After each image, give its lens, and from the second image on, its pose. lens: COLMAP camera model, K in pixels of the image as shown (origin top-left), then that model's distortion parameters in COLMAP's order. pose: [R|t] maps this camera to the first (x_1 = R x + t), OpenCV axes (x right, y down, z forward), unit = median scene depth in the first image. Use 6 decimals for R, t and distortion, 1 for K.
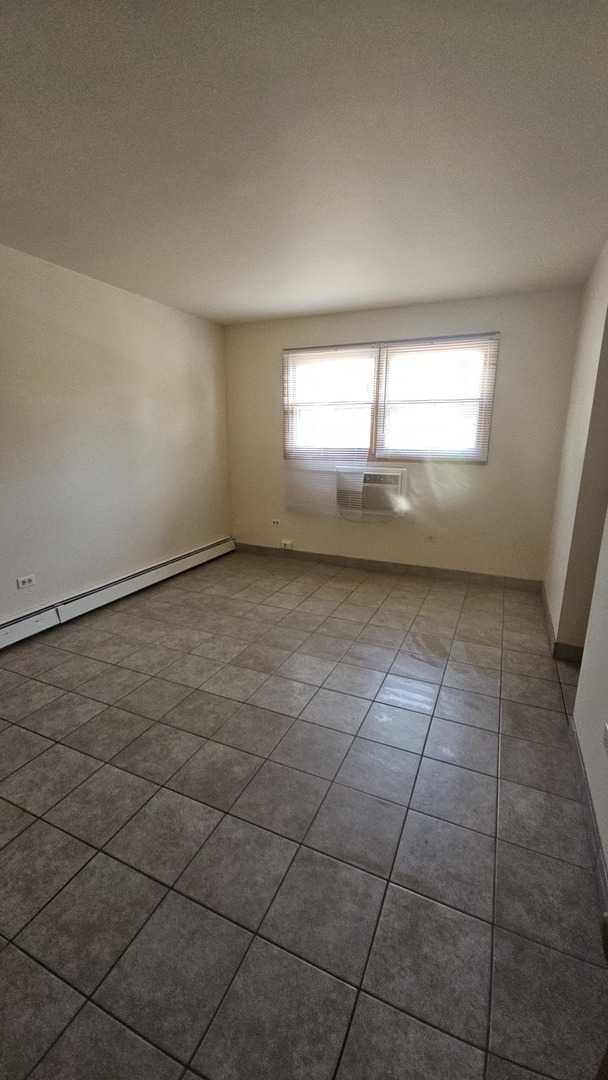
lens RADIAL K [[437.6, 0, 302.2], [0, 437.6, 540.7], [0, 0, 1]] dist [0.002314, -0.004396]
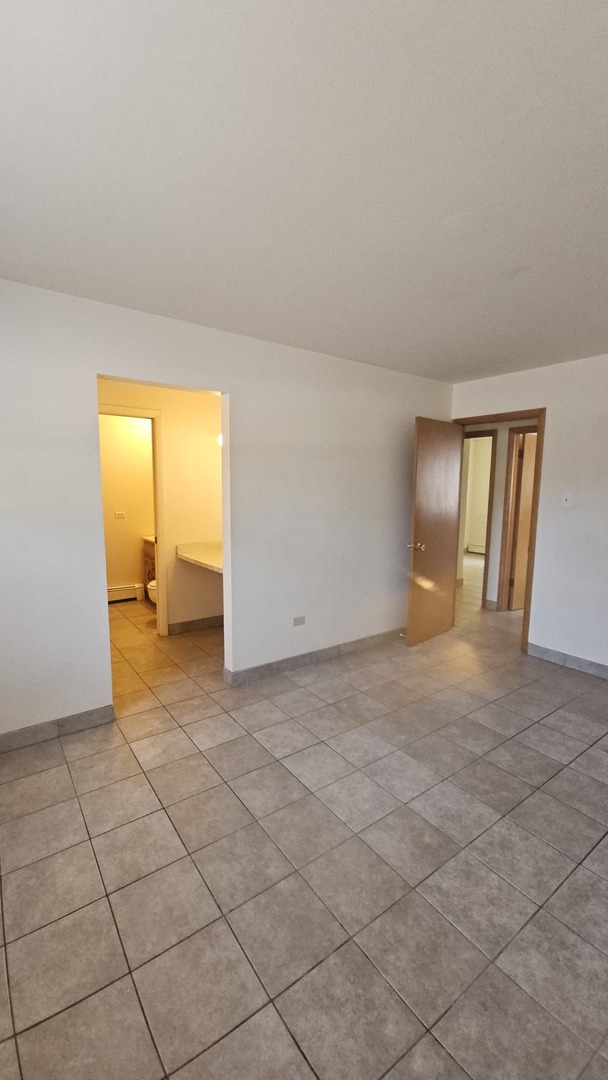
lens RADIAL K [[437.6, 0, 298.9], [0, 437.6, 547.2], [0, 0, 1]] dist [0.002314, -0.004396]
pose [[-0.866741, -0.080103, 0.492284, -0.166353], [0.110875, 0.931376, 0.346763, -0.274301], [-0.486278, 0.355136, -0.798381, 1.015739]]
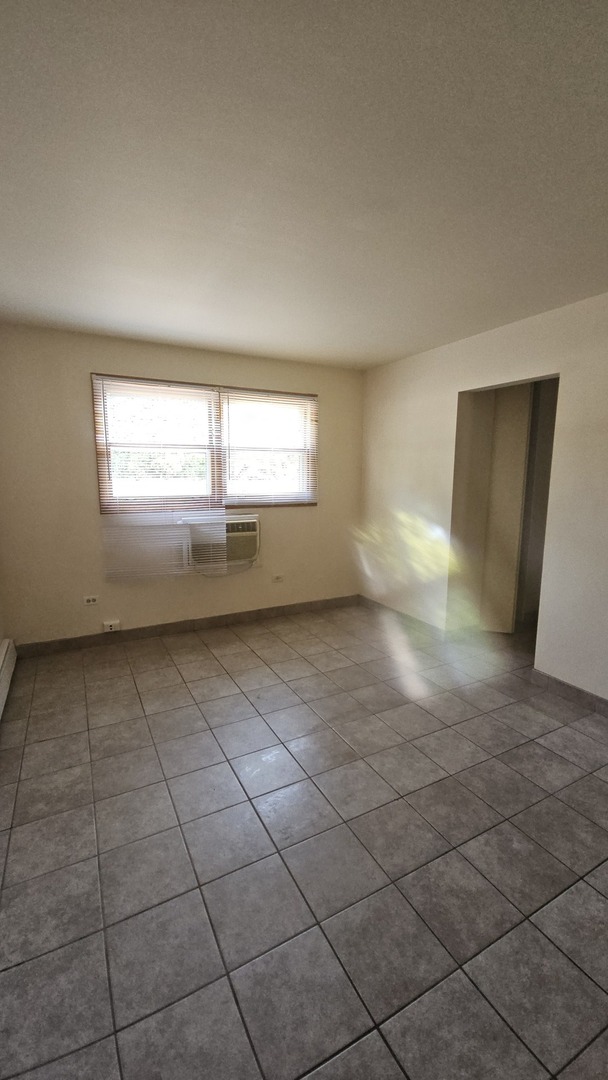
lens RADIAL K [[437.6, 0, 301.8], [0, 437.6, 541.1], [0, 0, 1]] dist [0.002314, -0.004396]
pose [[0.610024, -0.126051, 0.782292, -0.501892], [0.189938, 0.981744, 0.010078, -0.097989], [-0.769282, 0.142439, 0.622830, 0.317686]]
